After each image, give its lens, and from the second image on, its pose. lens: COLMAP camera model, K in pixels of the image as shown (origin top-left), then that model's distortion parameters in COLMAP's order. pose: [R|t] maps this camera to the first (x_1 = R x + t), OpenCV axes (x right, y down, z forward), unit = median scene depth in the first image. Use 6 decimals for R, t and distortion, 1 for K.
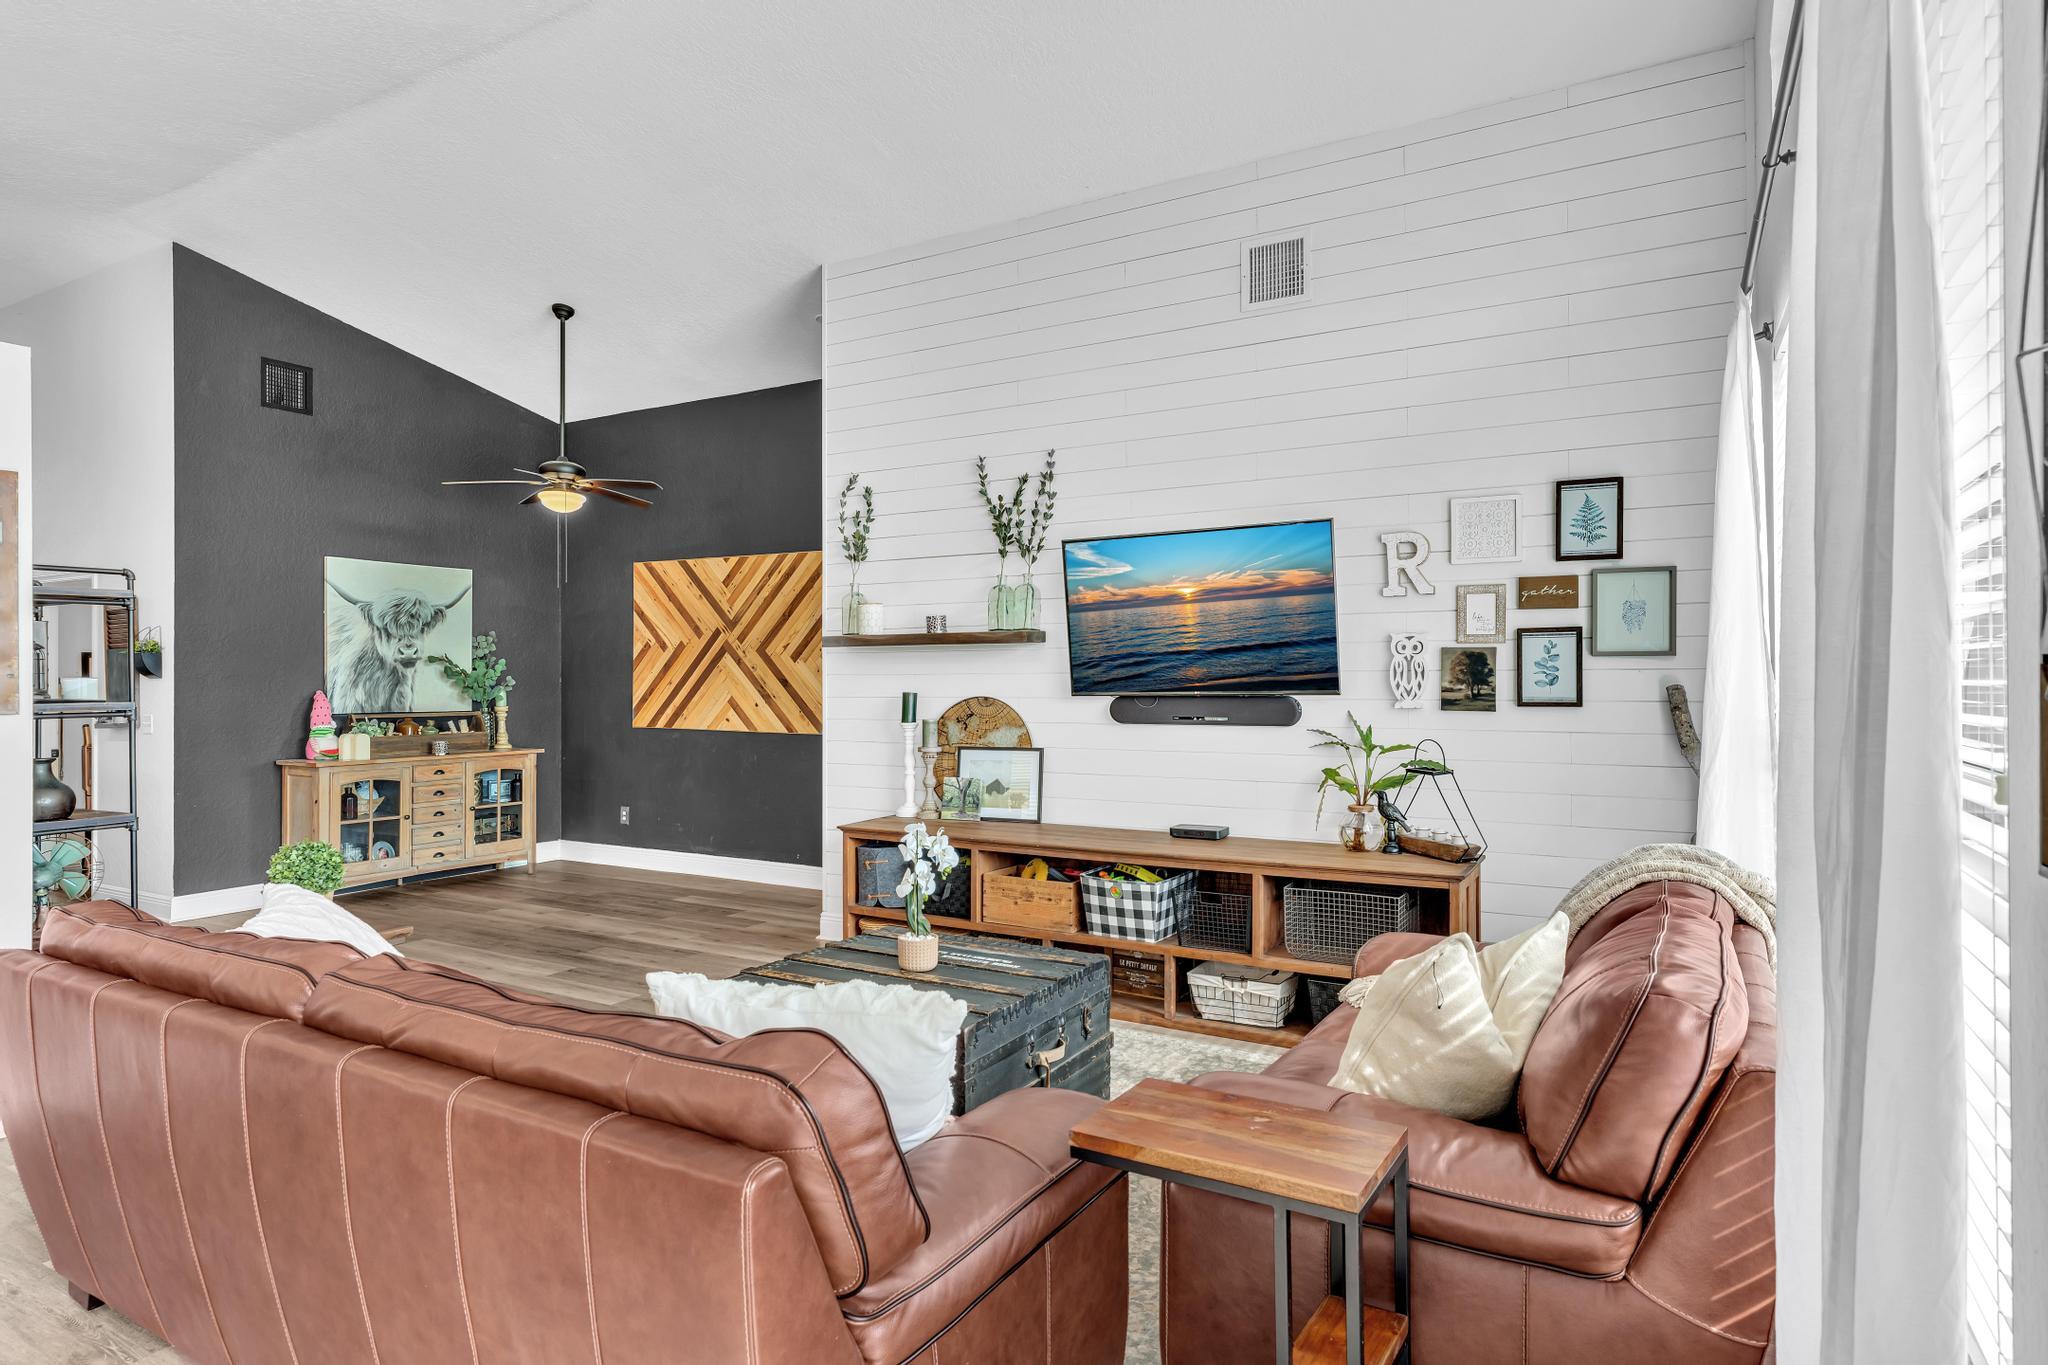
lens RADIAL K [[1129.2, 0, 1024.0], [0, 1129.2, 682.5], [0, 0, 1]] dist [-0.008737, -0.000406]
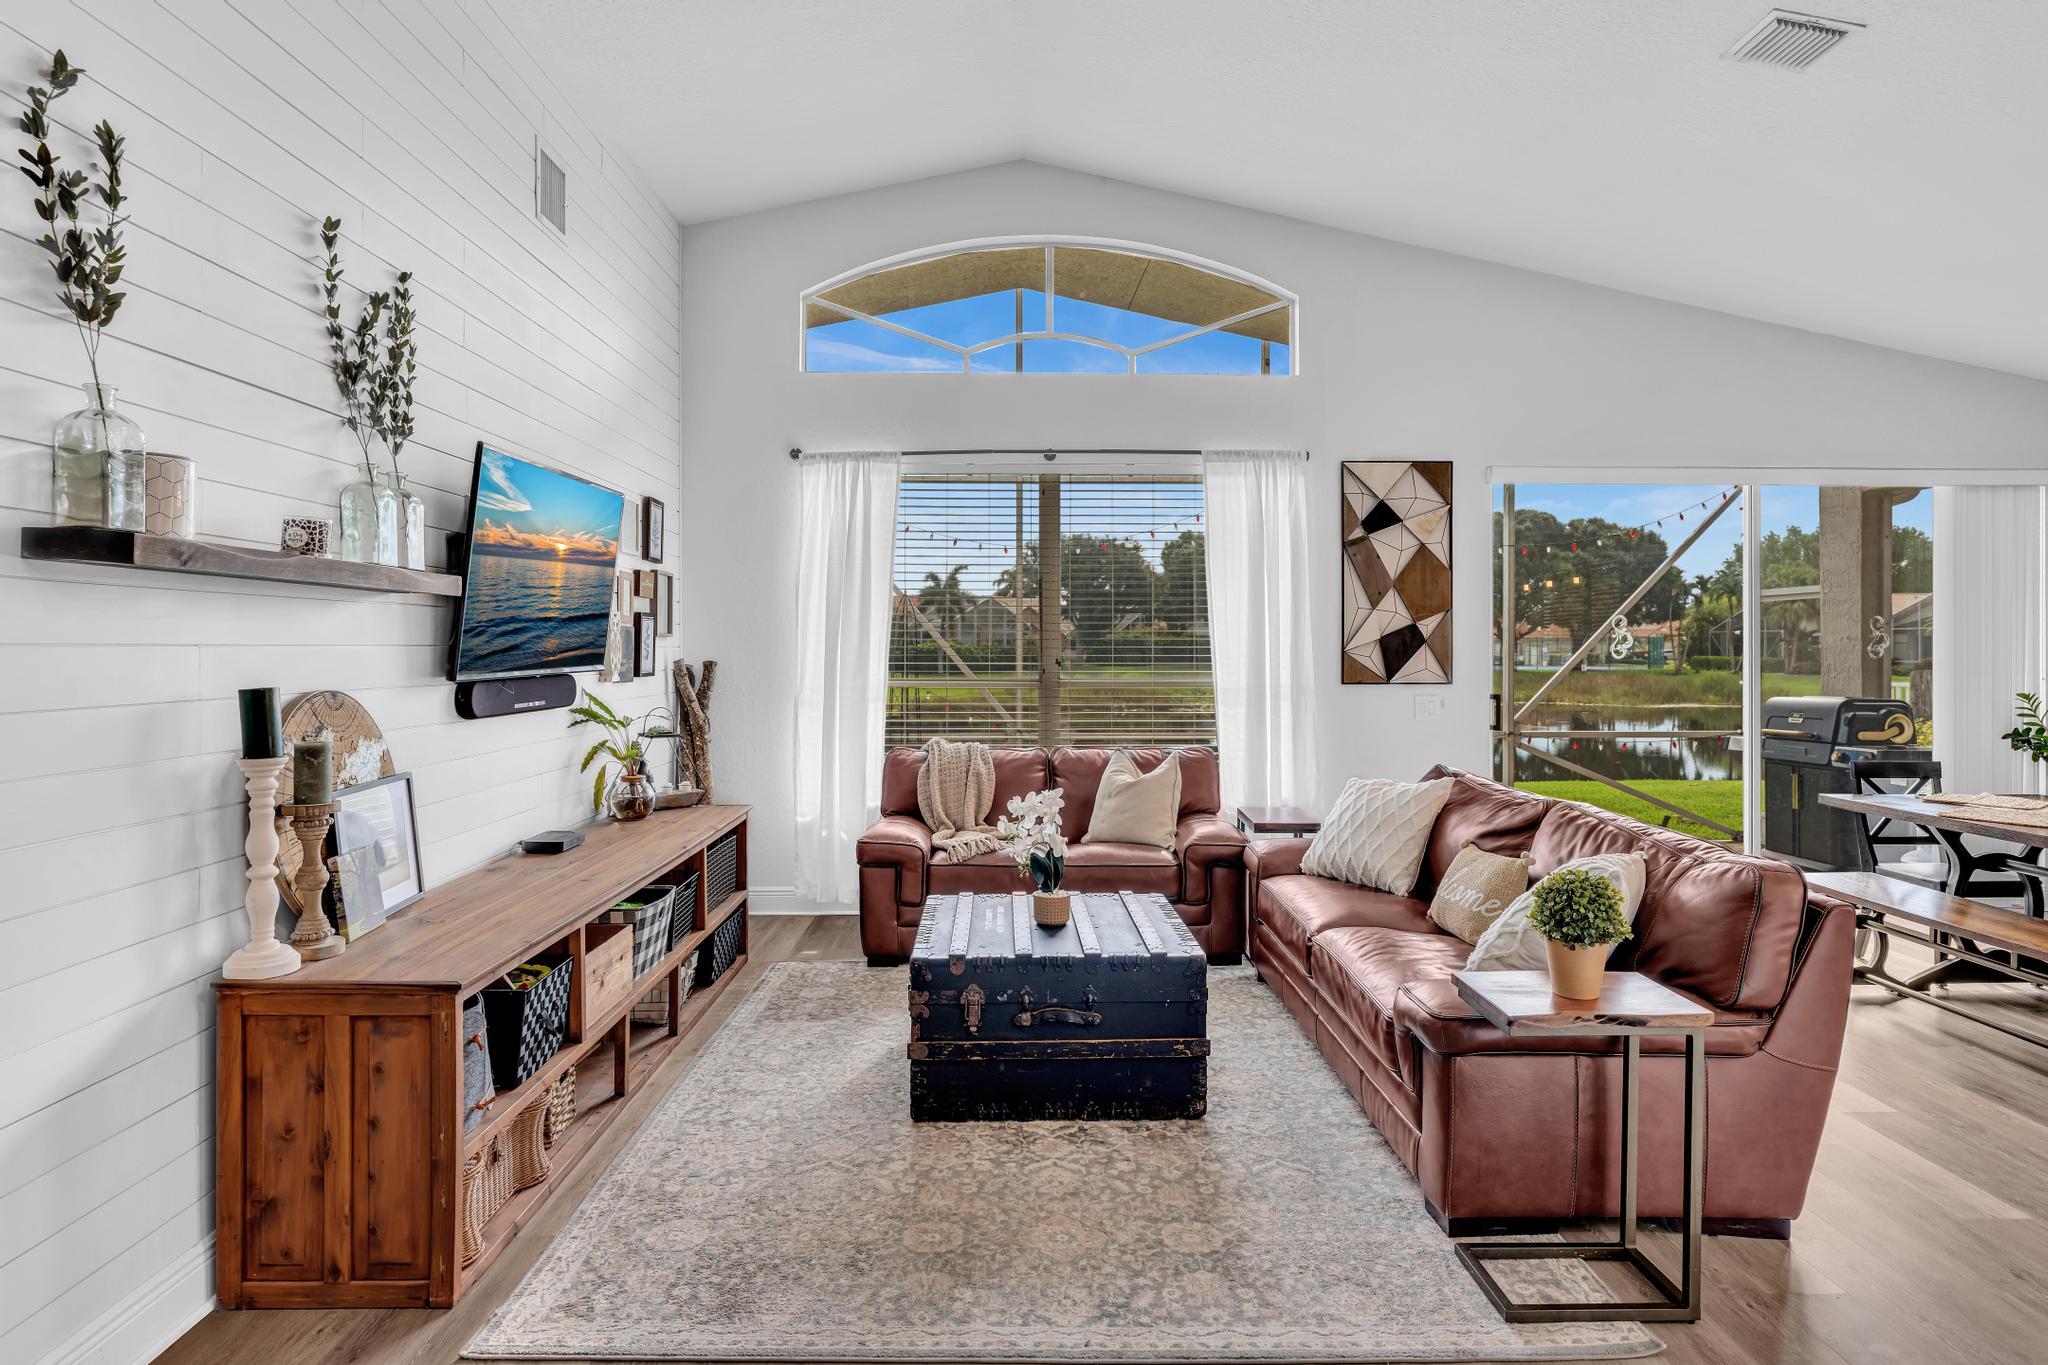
lens RADIAL K [[1153.1, 0, 1031.0], [0, 1153.1, 652.5], [0, 0, 1]] dist [0.001405, 0.001719]
pose [[-0.516704, -0.000418, 0.856164, -0.658895], [0.001379, 0.999998, 0.001321, -0.005161], [-0.856163, 0.001863, -0.516702, 1.015337]]
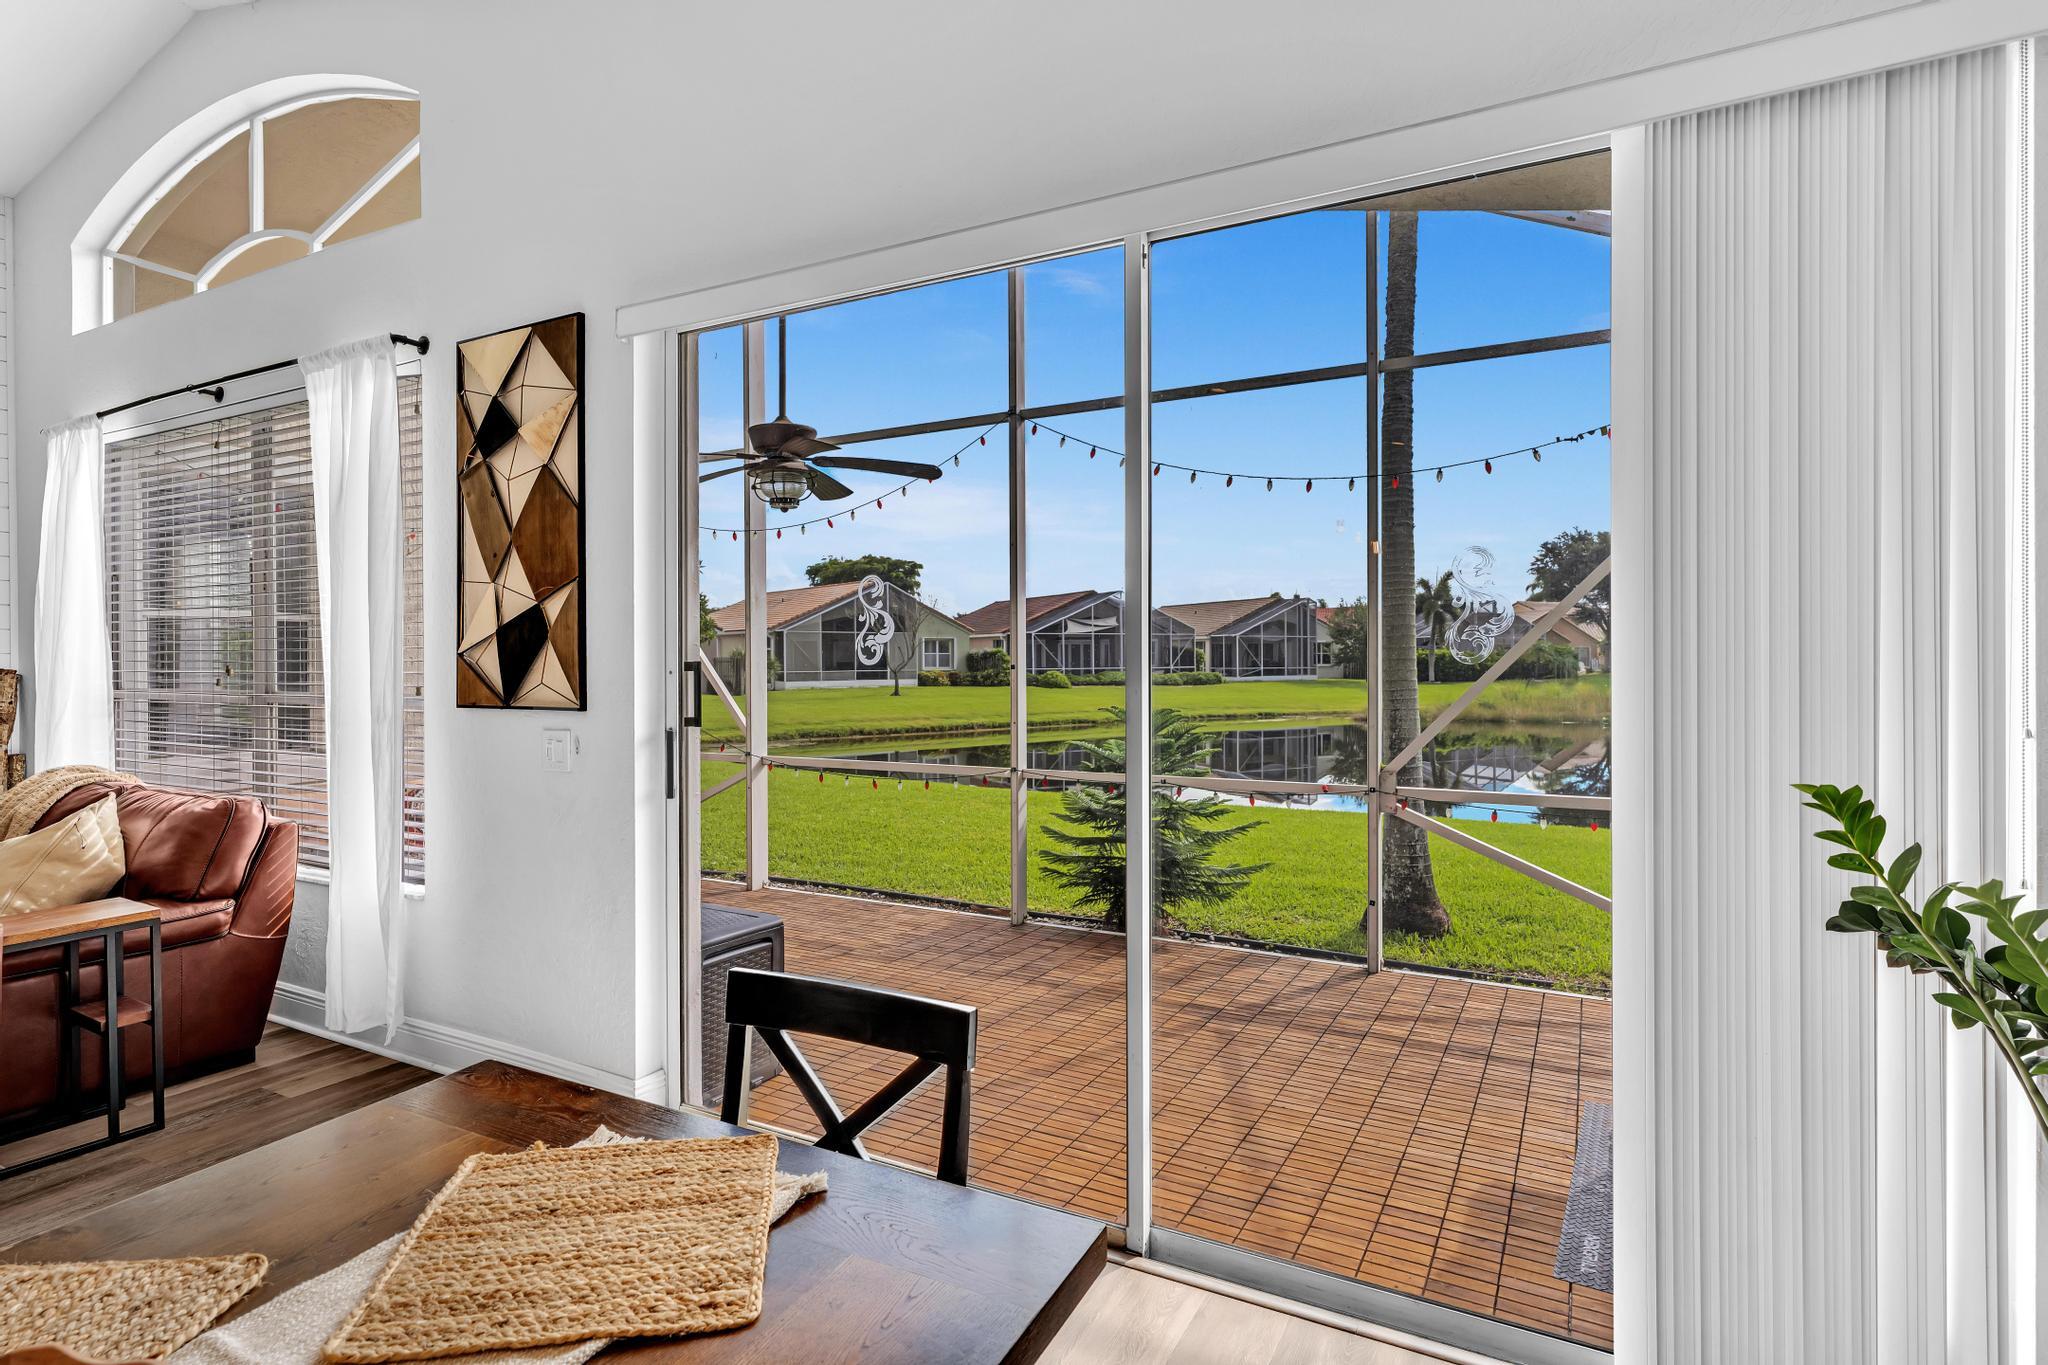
lens RADIAL K [[1041.2, 0, 1021.1], [0, 1041.2, 660.7], [0, 0, 1]] dist [0.000576, 0.000285]
pose [[-0.024104, 0.000686, 0.999709, -0.480509], [0.005881, 0.999983, -0.000545, 0.002464], [-0.999692, 0.005866, -0.024107, -0.157178]]
